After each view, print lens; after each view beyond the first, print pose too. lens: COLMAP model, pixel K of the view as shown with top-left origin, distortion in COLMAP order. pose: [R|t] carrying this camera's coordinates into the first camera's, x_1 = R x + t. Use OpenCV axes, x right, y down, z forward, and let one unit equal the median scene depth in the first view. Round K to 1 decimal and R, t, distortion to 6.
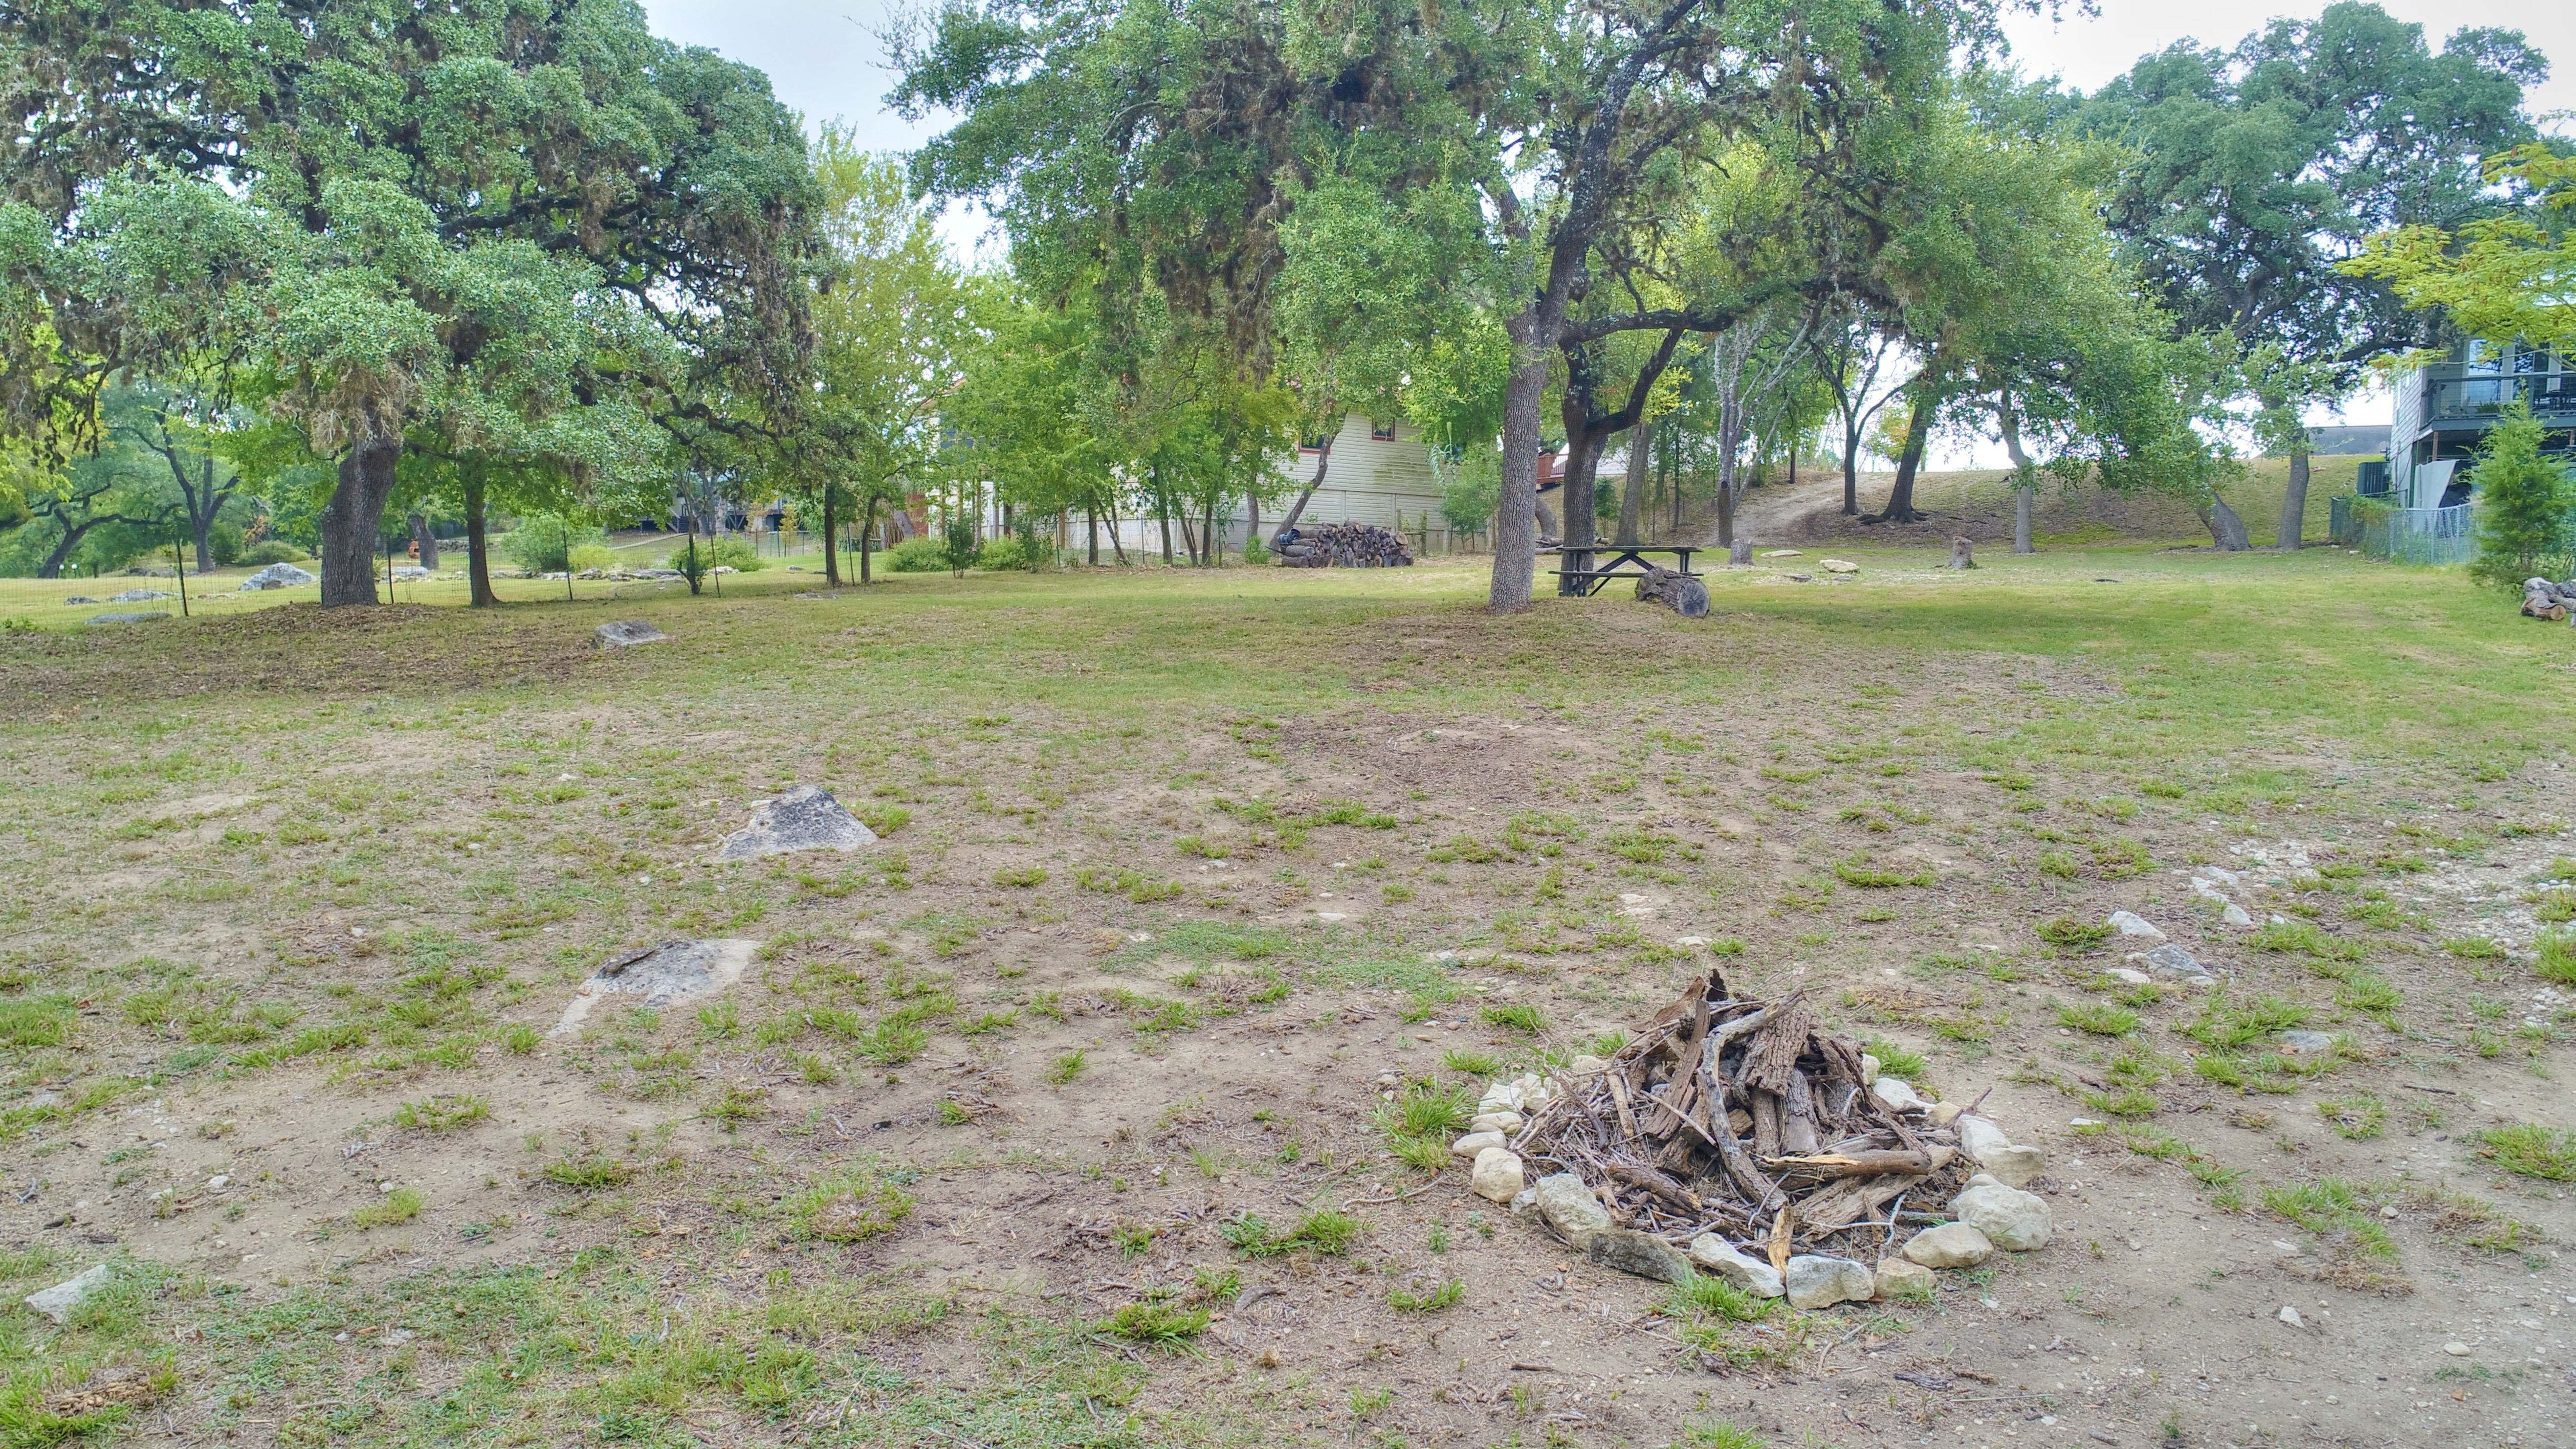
lens RADIAL K [[1751.7, 0, 1482.7], [0, 1751.7, 719.9], [0, 0, 1]] dist [0.001894, -0.003892]
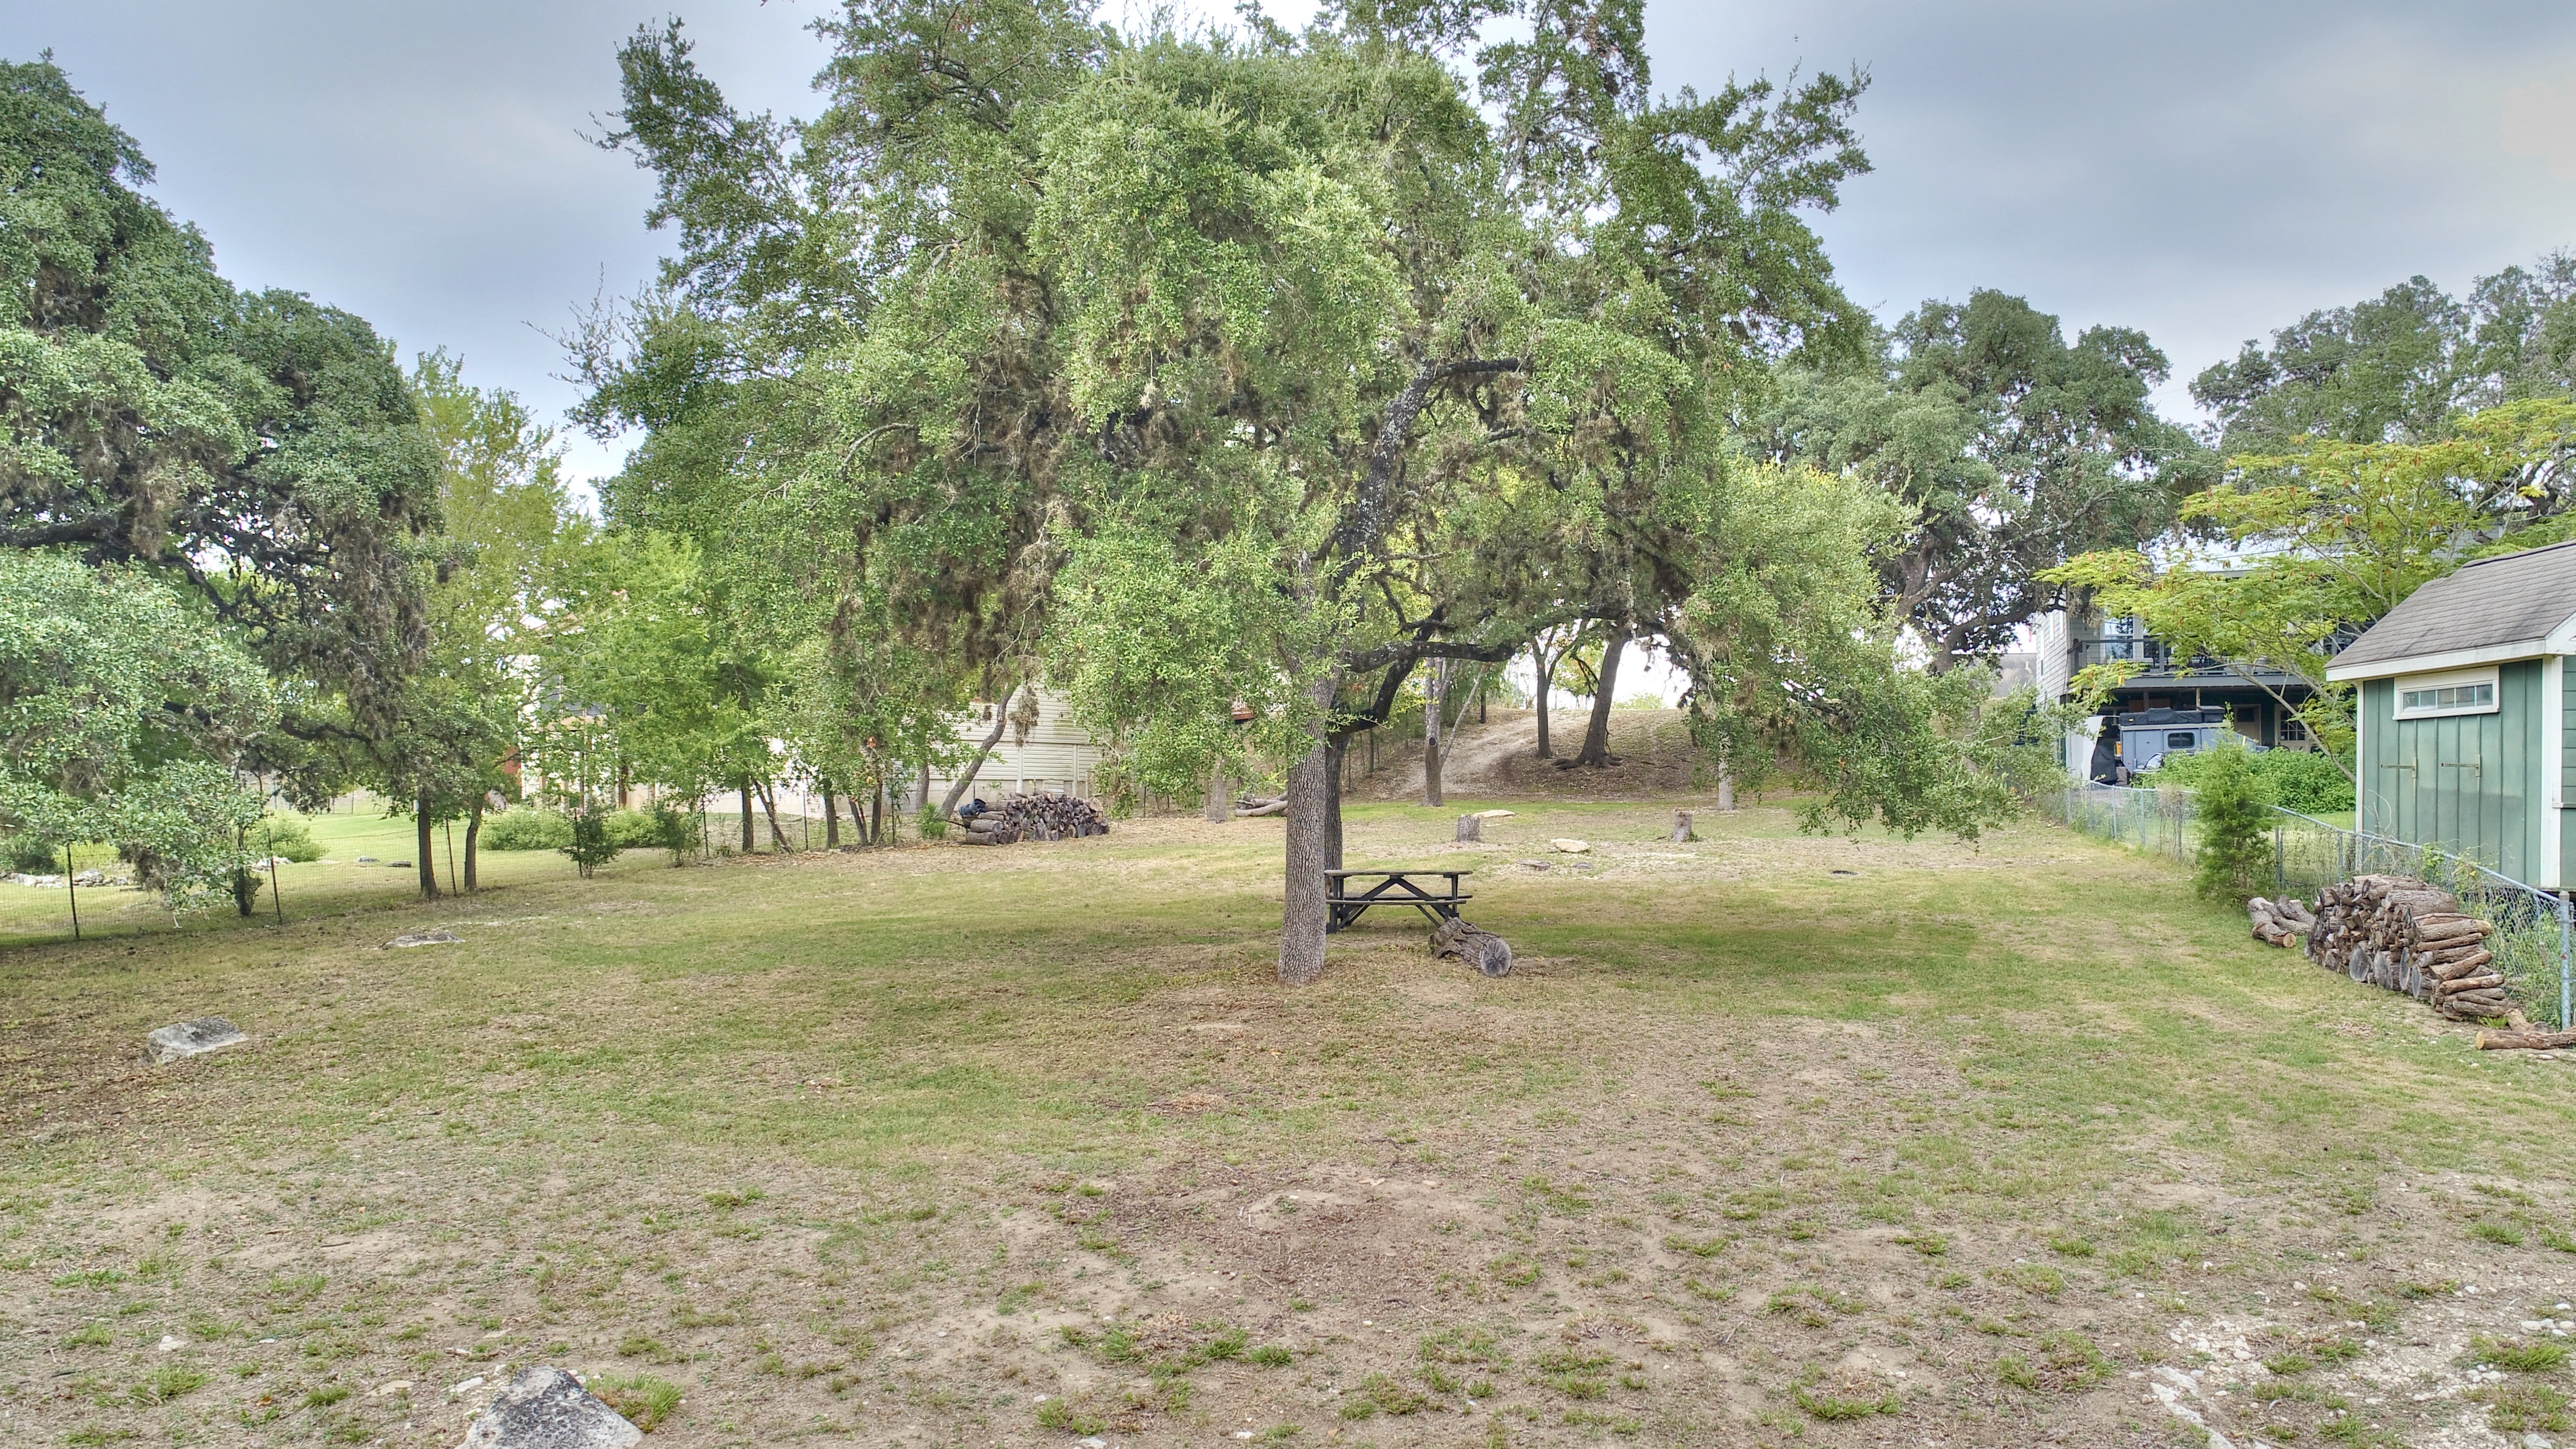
lens RADIAL K [[1751.6, 0, 1482.7], [0, 1751.6, 719.9], [0, 0, 1]] dist [0.001894, -0.003892]
pose [[0.971274, -0.008671, 0.237804, -0.109236], [0.024813, 0.997579, -0.064969, -0.134083], [-0.236665, 0.069003, 0.969138, 0.075929]]
